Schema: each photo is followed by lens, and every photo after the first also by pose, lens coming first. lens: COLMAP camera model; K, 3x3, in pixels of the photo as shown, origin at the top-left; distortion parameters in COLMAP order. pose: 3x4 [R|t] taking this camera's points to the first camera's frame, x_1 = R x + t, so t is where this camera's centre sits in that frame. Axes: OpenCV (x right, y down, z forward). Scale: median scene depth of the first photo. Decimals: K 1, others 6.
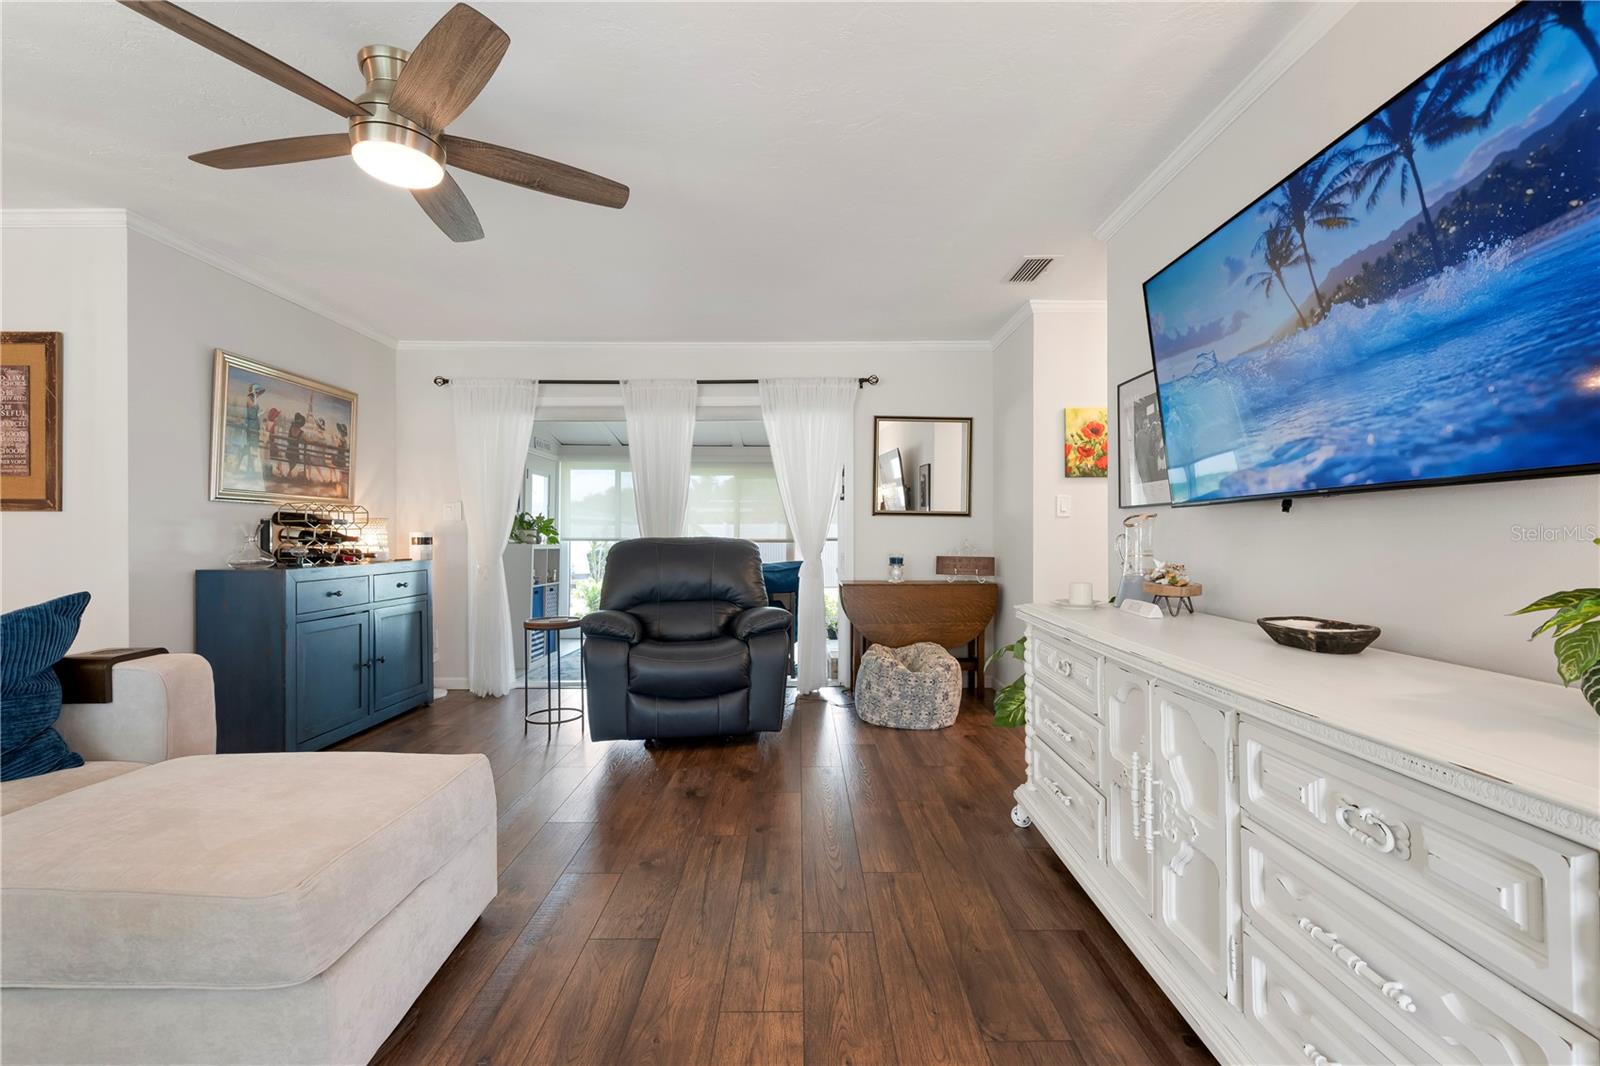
lens RADIAL K [[665.6, 0, 797.7], [0, 665.6, 535.5], [0, 0, 1]] dist [0.003271, -0.001092]
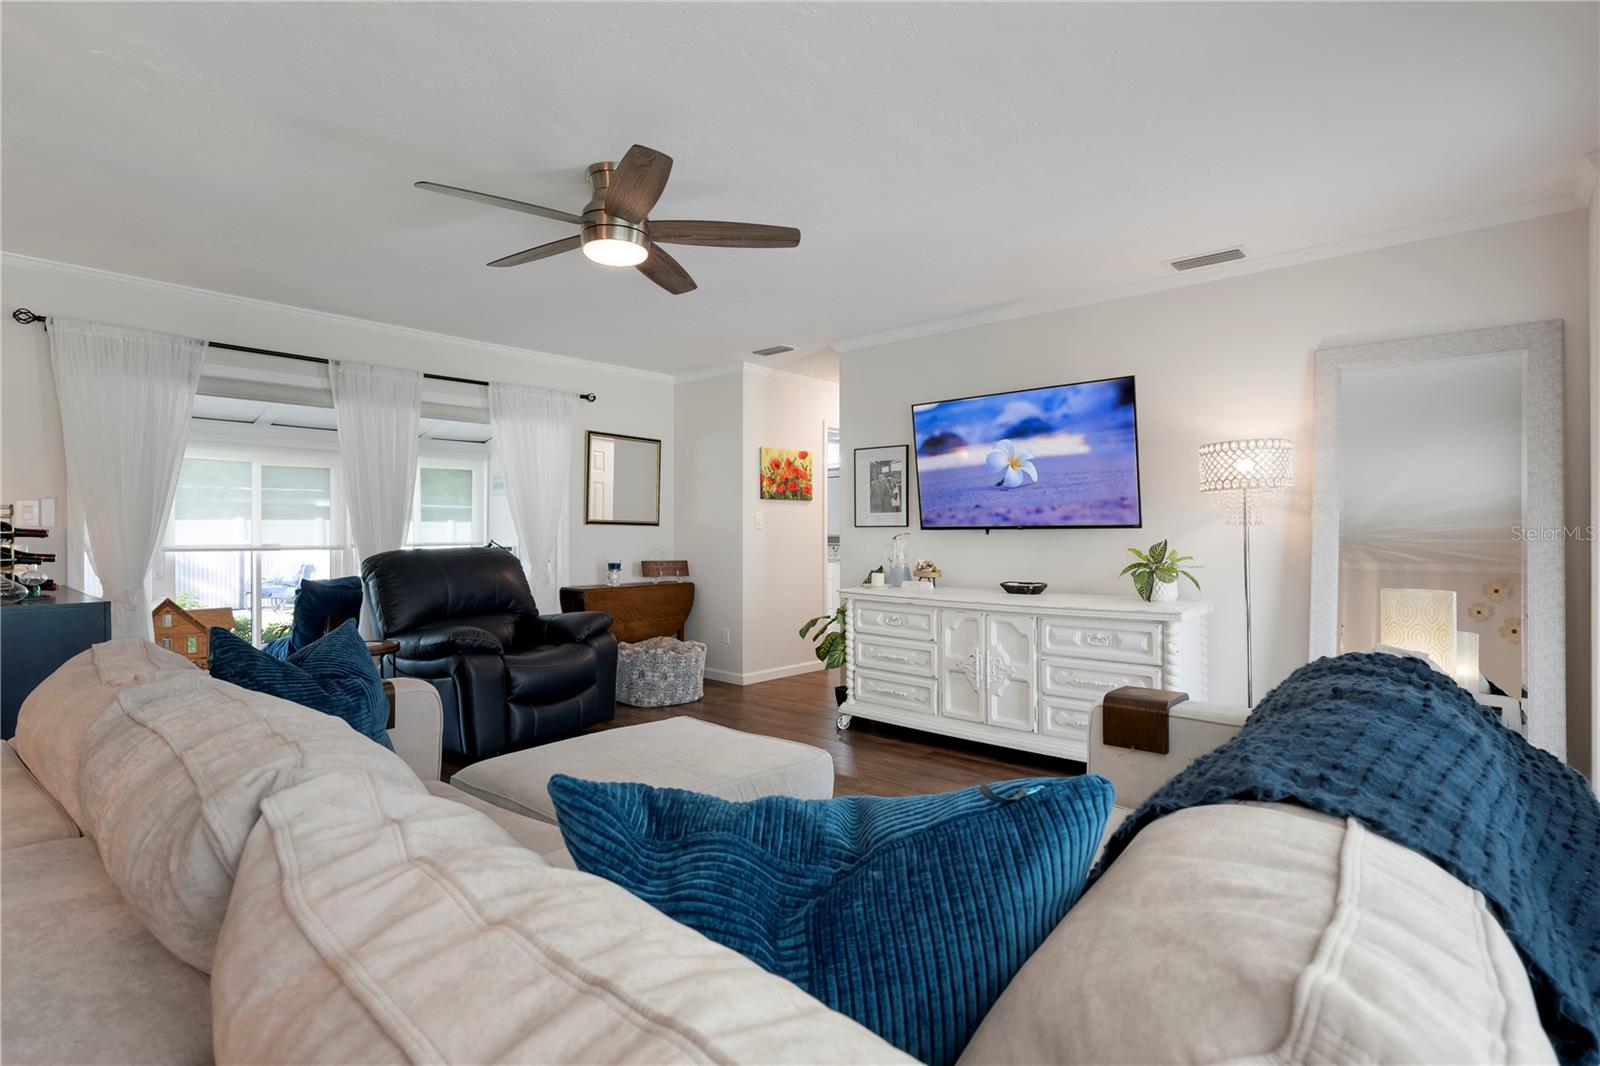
lens RADIAL K [[807.9, 0, 787.6], [0, 807.9, 532.9], [0, 0, 1]] dist [0.001962, -0.000150]
pose [[0.676962, 0.000829, 0.736017, -0.822731], [0.000009, 0.999999, -0.001134, -0.019418], [-0.736018, 0.000774, 0.676962, -0.144762]]
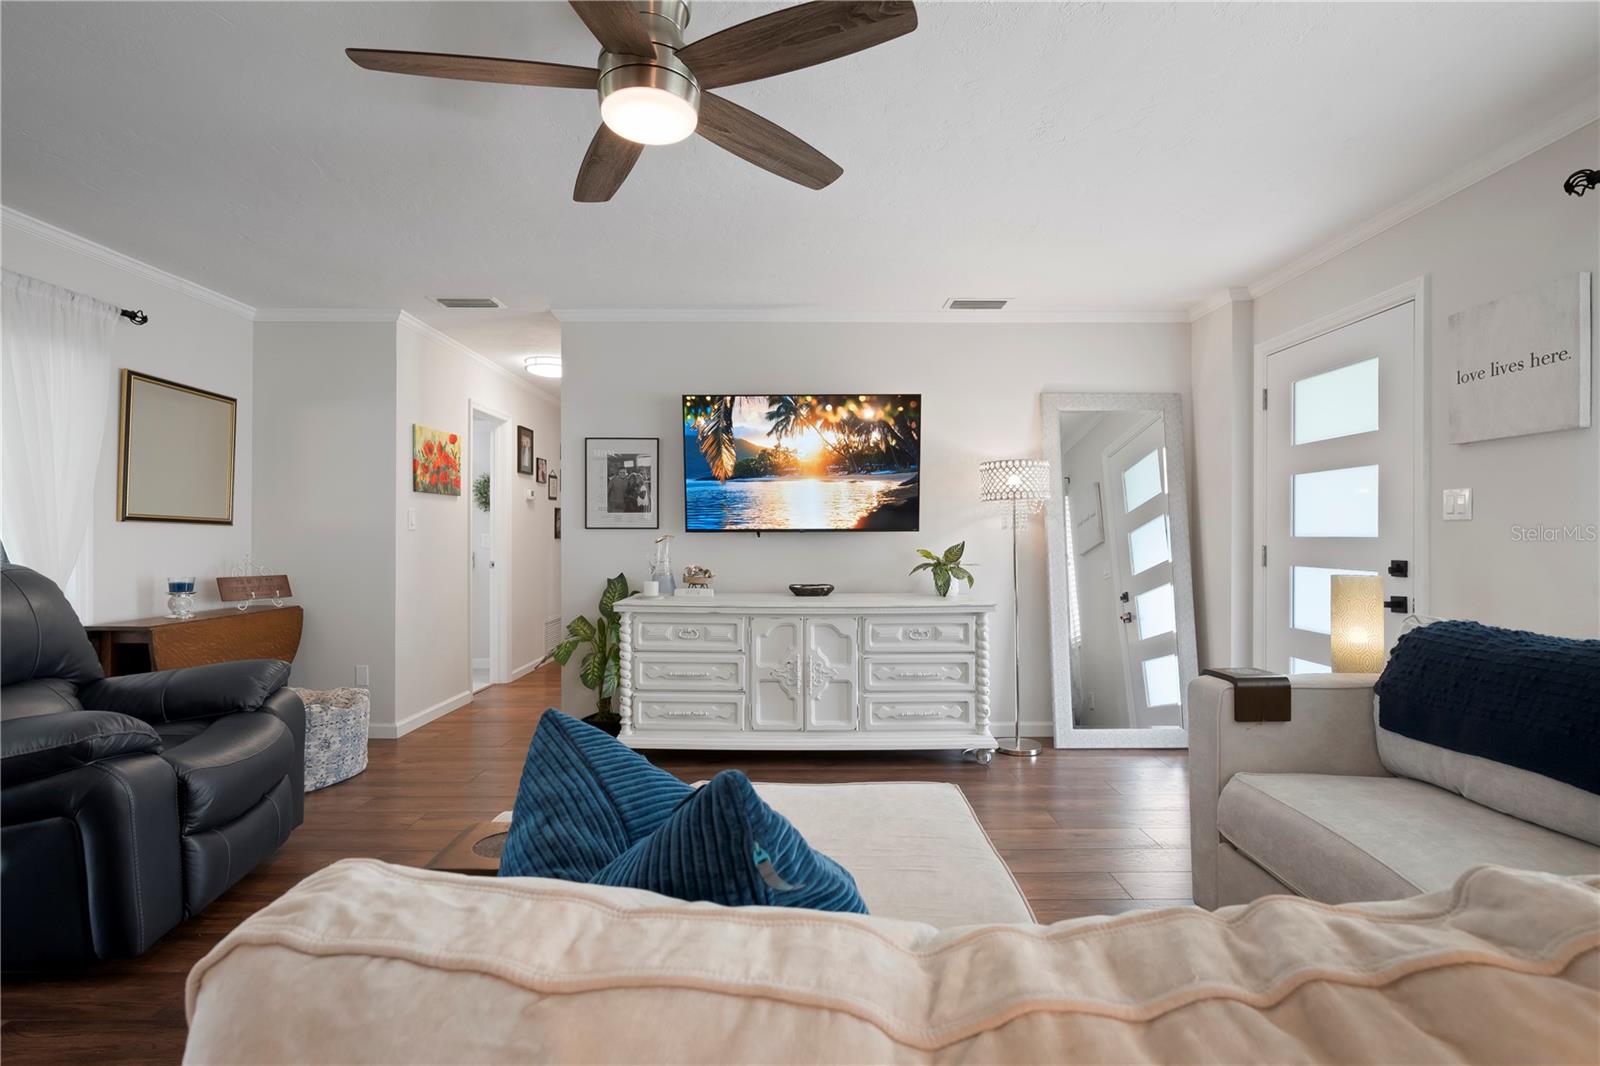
lens RADIAL K [[766.4, 0, 798.6], [0, 766.4, 532.9], [0, 0, 1]] dist [0.006891, -0.001007]
pose [[-0.000361, 0.005013, 0.999987, -0.858675], [0.000119, 0.999987, -0.005013, -0.019202], [-1.000000, 0.000117, -0.000362, 0.446869]]
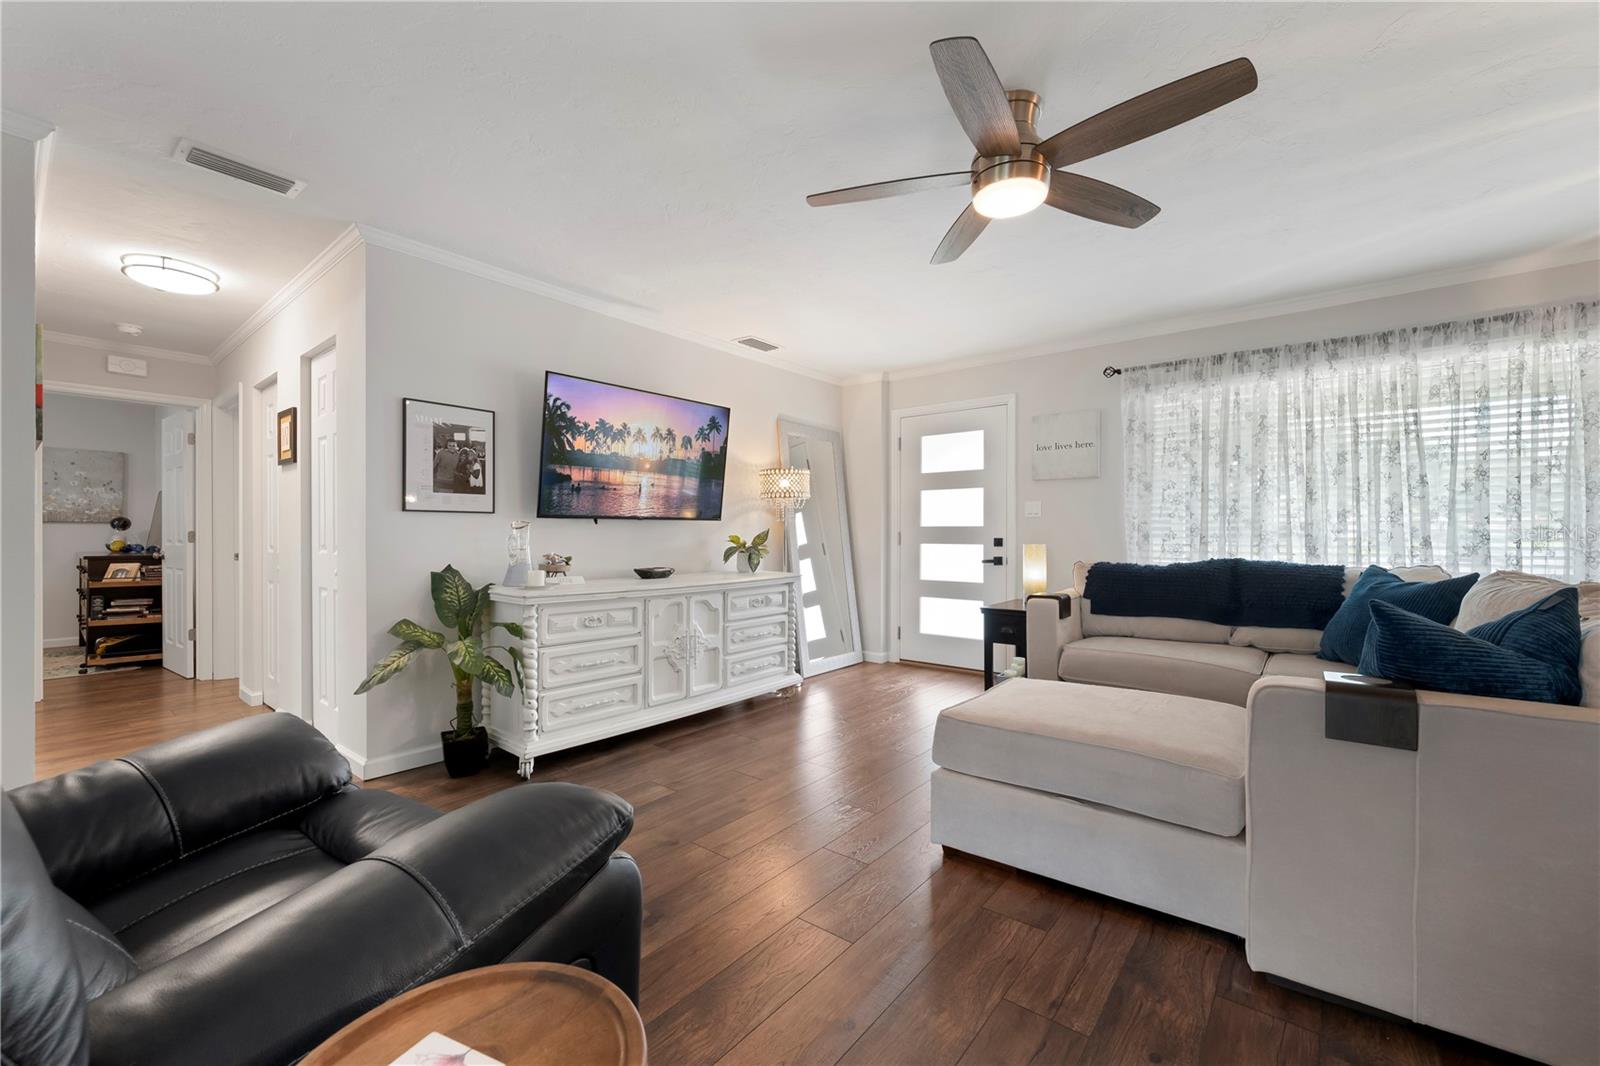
lens RADIAL K [[665.6, 0, 802.4], [0, 665.6, 526.8], [0, 0, 1]] dist [0.003271, -0.001092]
pose [[-0.782111, 0.008724, 0.623078, -0.562100], [0.001461, 0.999925, -0.012167, -0.000152], [-0.623138, -0.008606, -0.782065, 1.148852]]
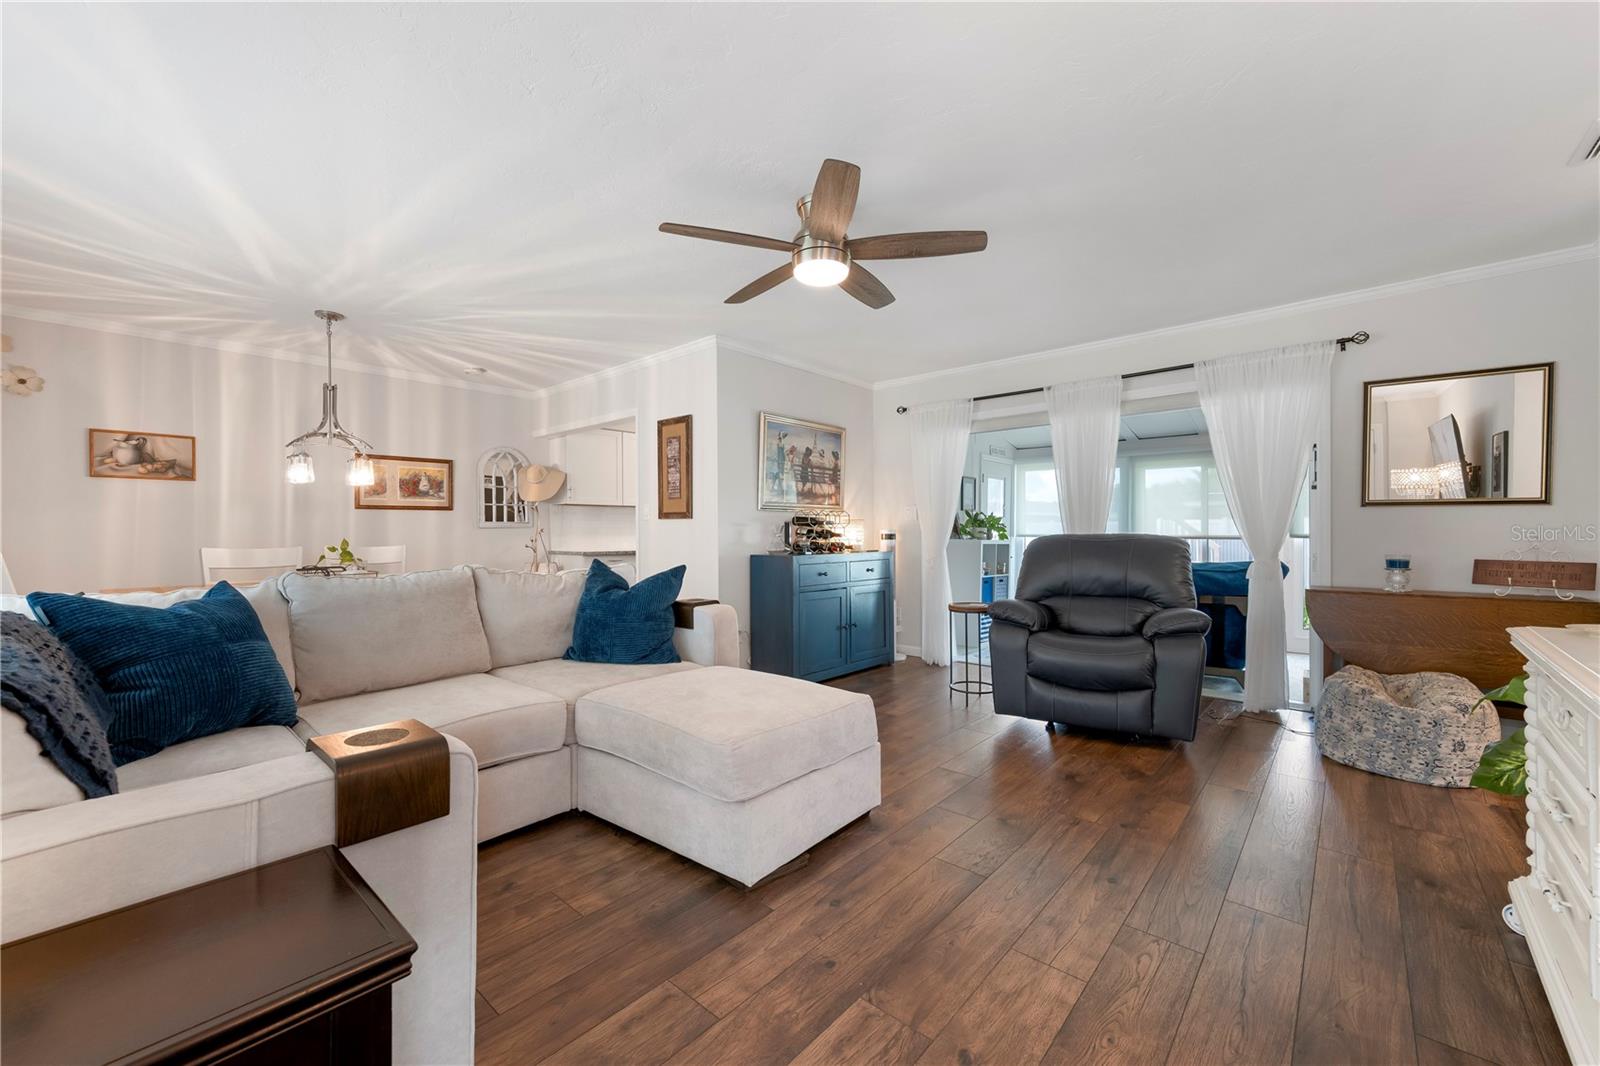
lens RADIAL K [[623.3, 0, 797.9], [0, 623.3, 536.3], [0, 0, 1]] dist [-0.002186, 0.000076]
pose [[0.747059, 0.003056, -0.664751, 0.138256], [0.001606, 0.999978, 0.006403, -0.000465], [0.664756, -0.005851, 0.747037, -0.016849]]
